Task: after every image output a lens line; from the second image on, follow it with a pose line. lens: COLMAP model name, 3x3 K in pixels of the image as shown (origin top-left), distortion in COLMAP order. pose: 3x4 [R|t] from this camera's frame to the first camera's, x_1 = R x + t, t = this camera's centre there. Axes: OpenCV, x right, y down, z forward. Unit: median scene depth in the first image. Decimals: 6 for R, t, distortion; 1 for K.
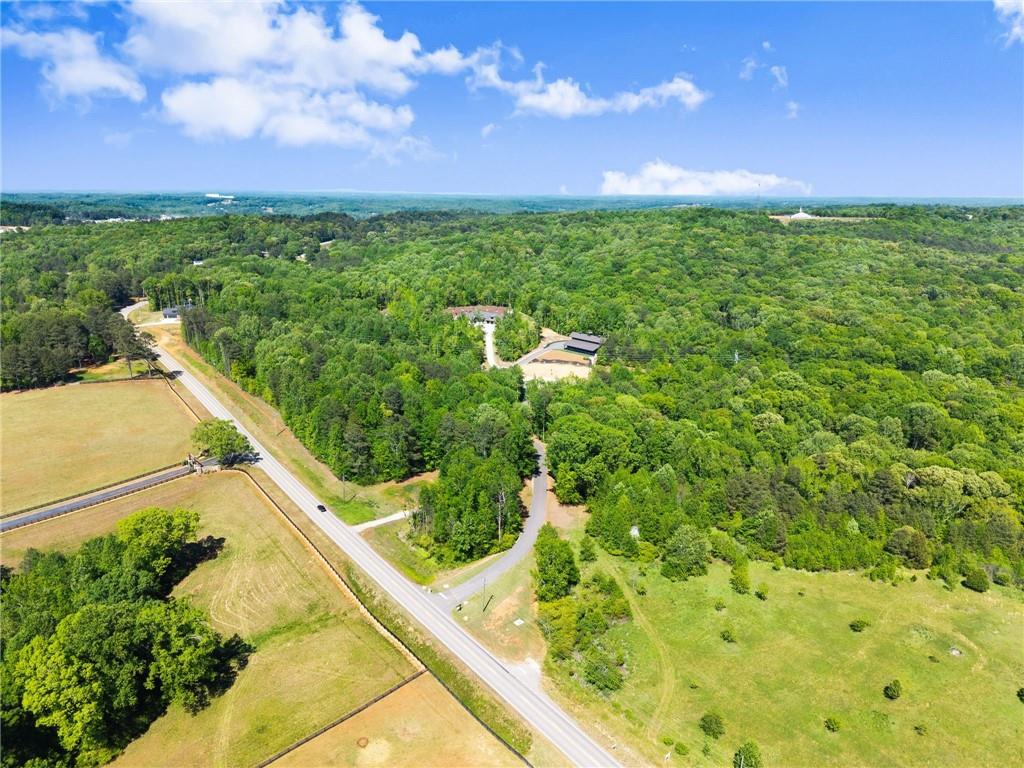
lens RADIAL K [[684.2, 0, 512.0], [0, 684.2, 384.0], [0, 0, 1]] dist [0.028632, -0.035278]
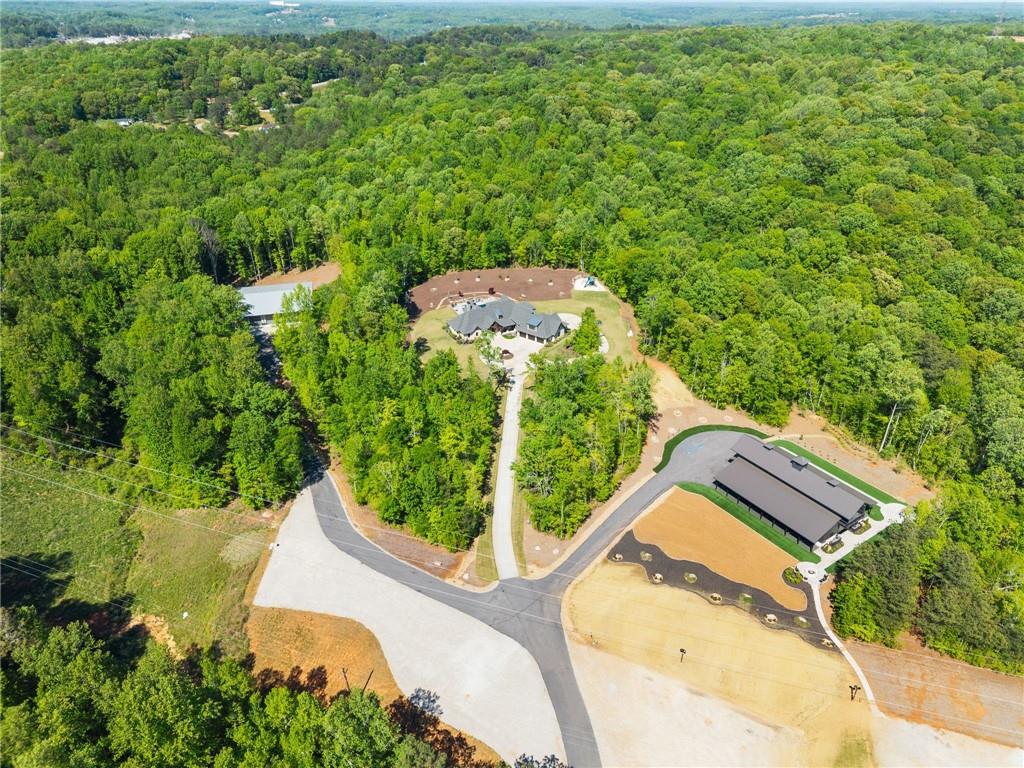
lens RADIAL K [[684.2, 0, 512.0], [0, 684.2, 384.0], [0, 0, 1]] dist [0.028632, -0.035278]
pose [[0.991631, 0.060397, -0.114105, 0.006422], [-0.031817, 0.970892, 0.237395, -0.118481], [0.125122, -0.231777, 0.964688, 0.425035]]
